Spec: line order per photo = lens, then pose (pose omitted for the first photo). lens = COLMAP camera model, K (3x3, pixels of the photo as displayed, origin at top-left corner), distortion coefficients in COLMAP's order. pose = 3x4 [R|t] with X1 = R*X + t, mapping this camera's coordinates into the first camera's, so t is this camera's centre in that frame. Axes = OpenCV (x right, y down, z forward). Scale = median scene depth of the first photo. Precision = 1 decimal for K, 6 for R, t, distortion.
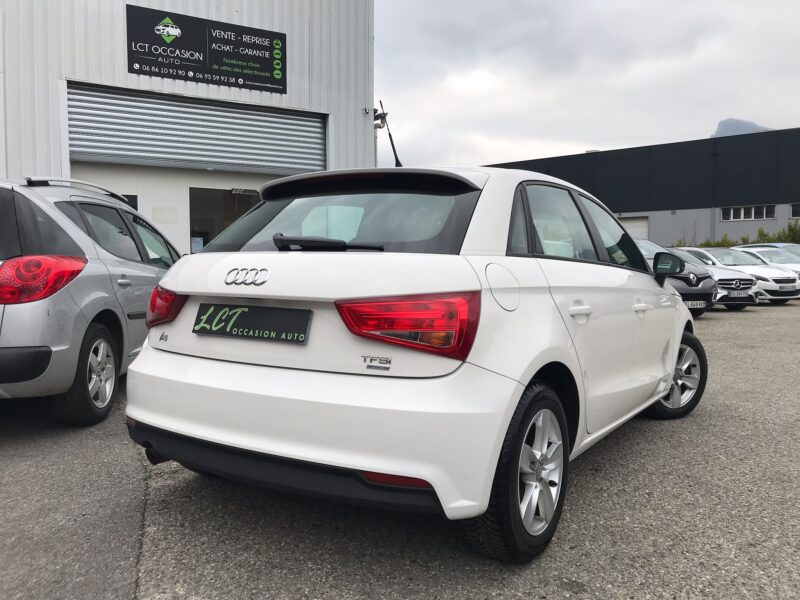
lens RADIAL K [[650.1, 0, 397.6], [0, 650.1, 297.6], [0, 0, 1]] dist [0.018788, -0.002610]
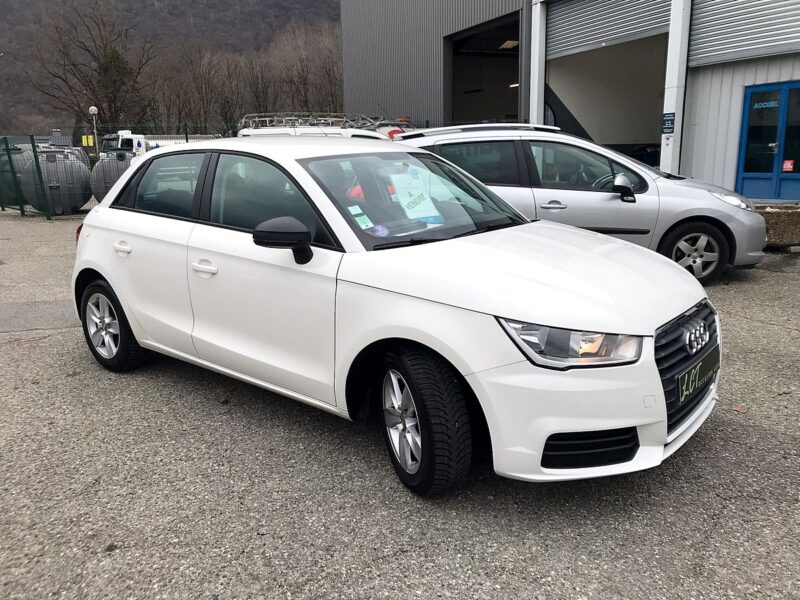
lens RADIAL K [[650.1, 0, 397.6], [0, 650.1, 297.6], [0, 0, 1]] dist [0.018788, -0.002610]
pose [[-0.101751, 0.217365, -0.970773, 0.348020], [-0.029170, 0.974766, 0.221316, -0.045309], [0.994382, 0.050837, -0.092842, 0.362582]]
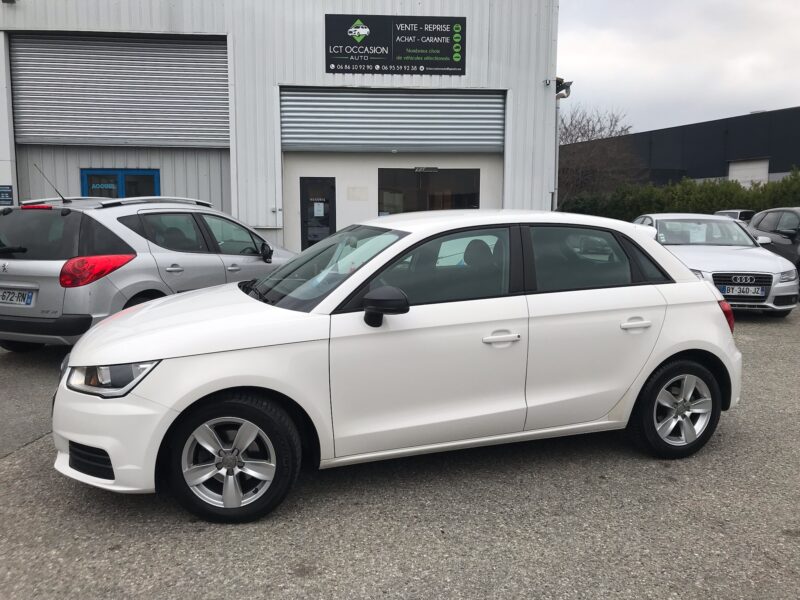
lens RADIAL K [[648.0, 0, 397.3], [0, 648.0, 296.1], [0, 0, 1]] dist [0.018138, 0.001872]
pose [[0.903345, 0.053537, -0.425560, 0.224110], [-0.025237, 0.997095, 0.071867, -0.028303], [0.428171, -0.054181, 0.902072, -0.028082]]
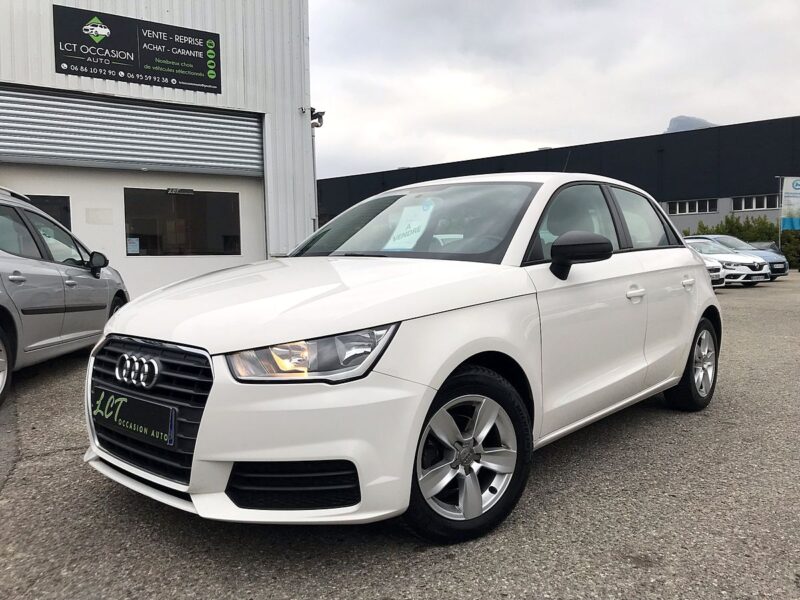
lens RADIAL K [[649.7, 0, 397.4], [0, 649.7, 295.0], [0, 0, 1]] dist [0.005314, 0.034846]
pose [[0.998197, -0.021520, 0.056039, 0.042706], [0.021605, 0.999766, -0.000902, 0.005918], [-0.056006, 0.002111, 0.998428, -0.021558]]
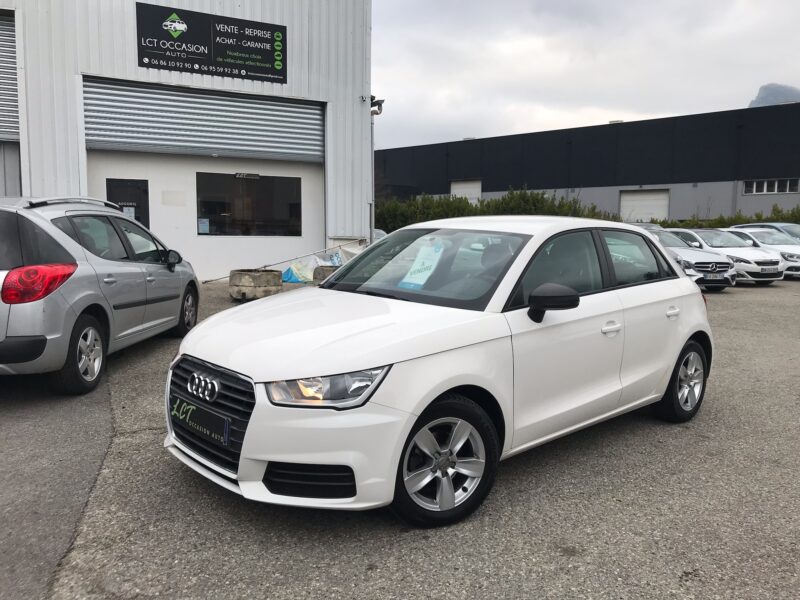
lens RADIAL K [[648.0, 0, 397.3], [0, 648.0, 296.1], [0, 0, 1]] dist [0.018138, 0.001872]
pose [[0.999153, 0.014257, -0.038603, 0.062203], [-0.012399, 0.998773, 0.047941, -0.021141], [0.039239, -0.047422, 0.998104, -0.076619]]
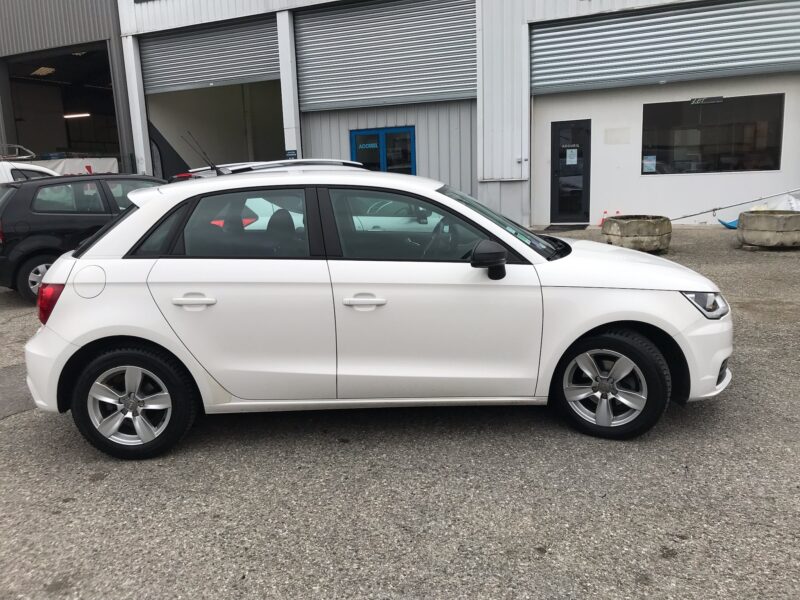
lens RADIAL K [[649.4, 0, 397.9], [0, 649.4, 298.4], [0, 0, 1]] dist [0.017665, -0.000035]
pose [[0.579854, 0.132985, -0.803794, 0.314178], [-0.004102, 0.987052, 0.160346, -0.039287], [0.814710, -0.089680, 0.572891, 0.120882]]
